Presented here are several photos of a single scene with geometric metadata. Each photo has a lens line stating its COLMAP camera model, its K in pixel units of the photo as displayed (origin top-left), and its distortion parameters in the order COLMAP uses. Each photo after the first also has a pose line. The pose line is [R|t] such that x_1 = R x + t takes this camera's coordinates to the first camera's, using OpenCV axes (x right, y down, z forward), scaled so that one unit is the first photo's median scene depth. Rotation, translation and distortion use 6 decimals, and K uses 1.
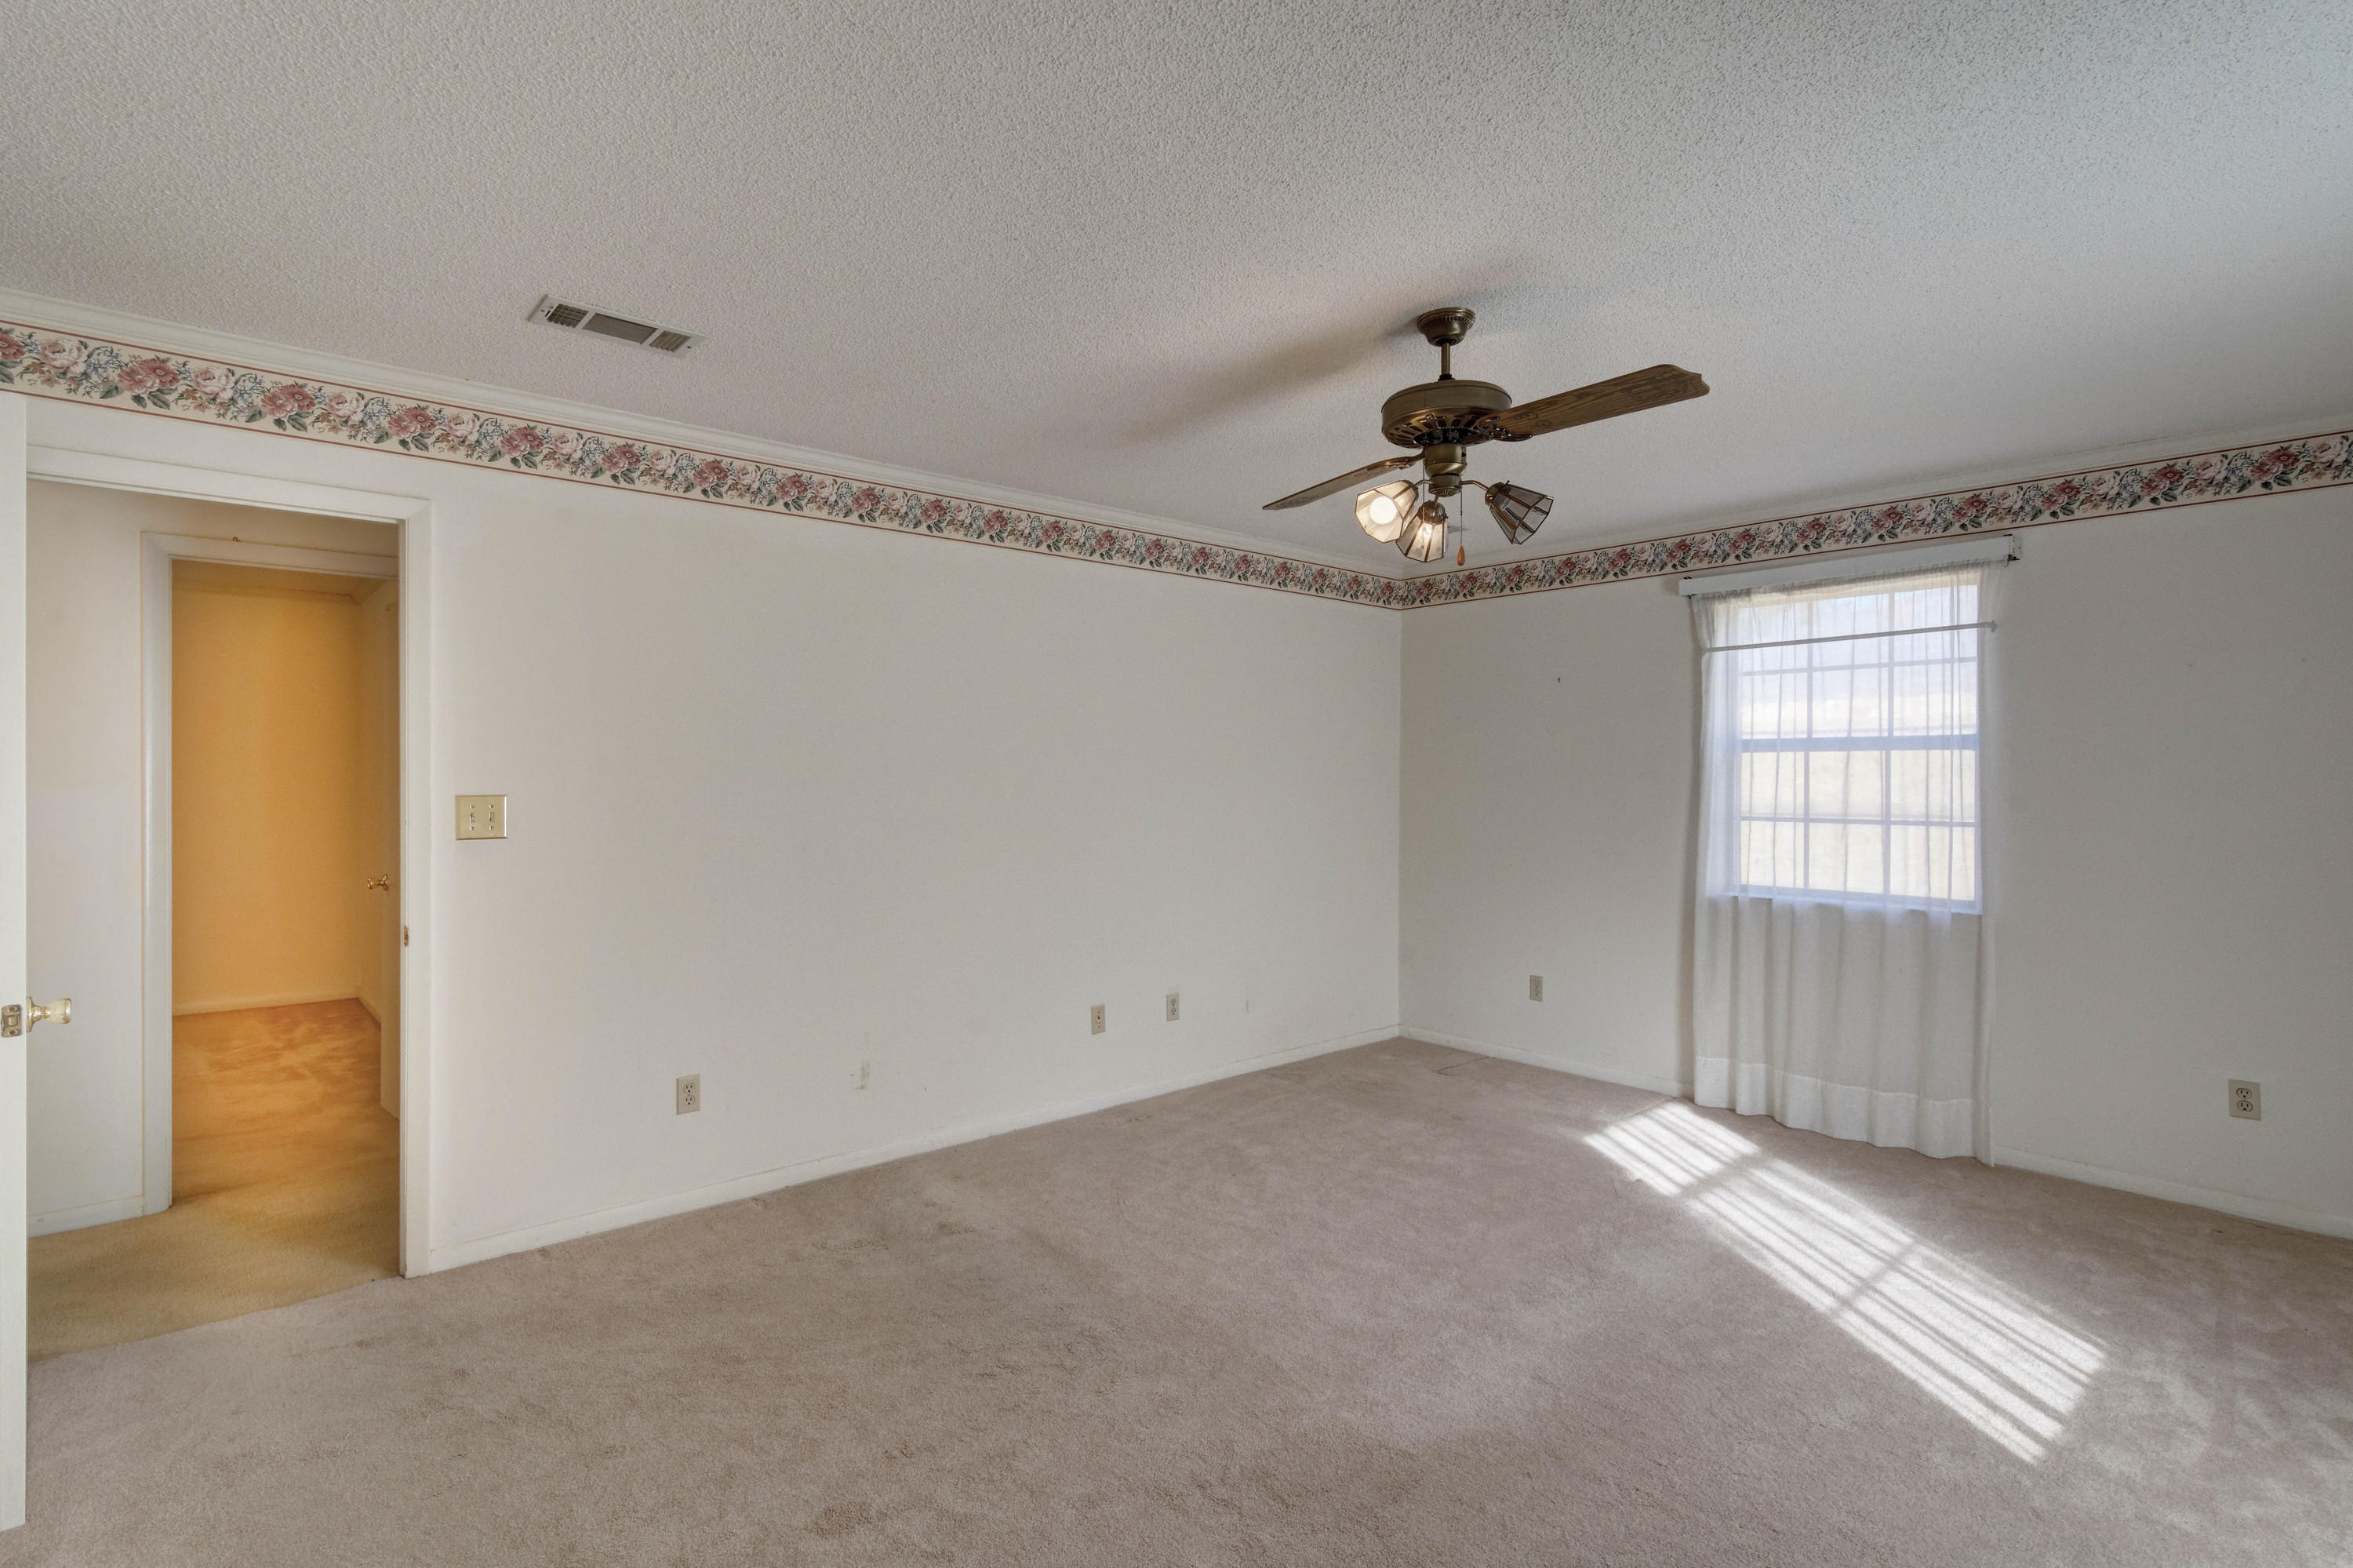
lens RADIAL K [[1162.9, 0, 1179.2], [0, 1162.9, 794.7], [0, 0, 1]] dist [0.001901, -0.000134]
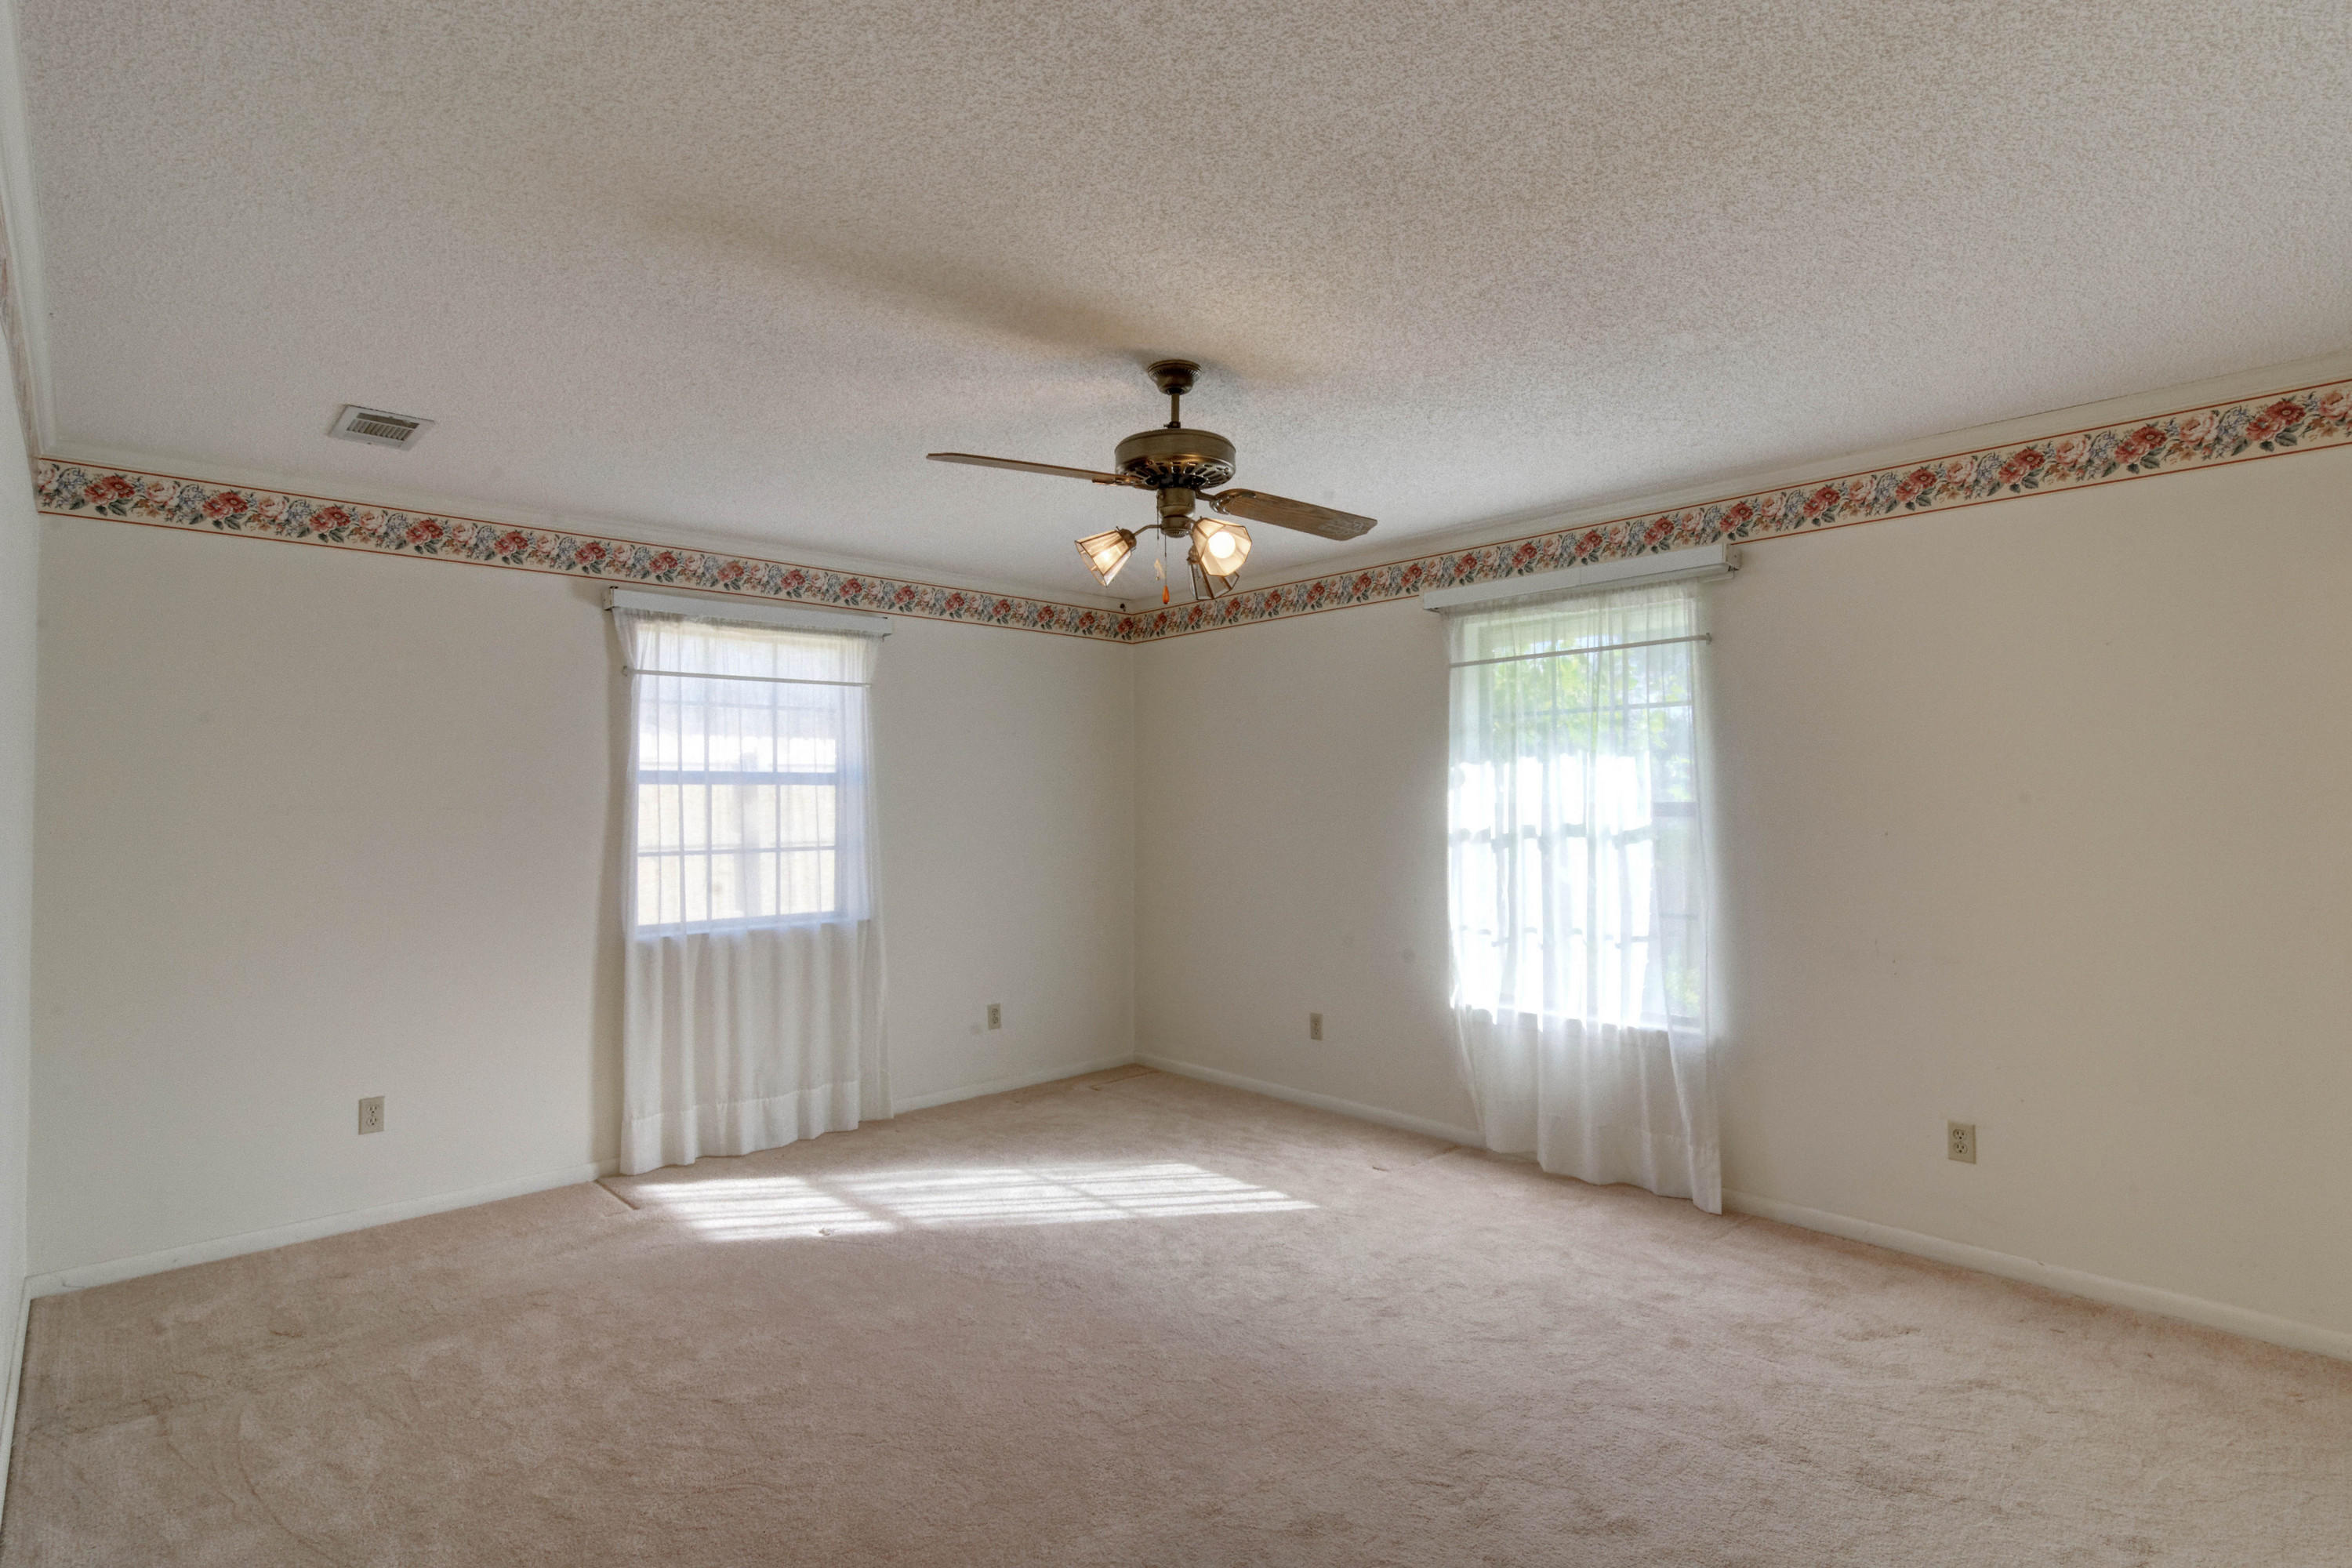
lens RADIAL K [[1142.5, 0, 1171.1], [0, 1142.5, 776.9], [0, 0, 1]] dist [-0.059873, 0.000082]
pose [[-0.090612, 0.013205, 0.995799, -0.528028], [0.019333, 0.999747, -0.011499, -0.027763], [-0.995699, 0.018210, -0.090845, 0.768351]]
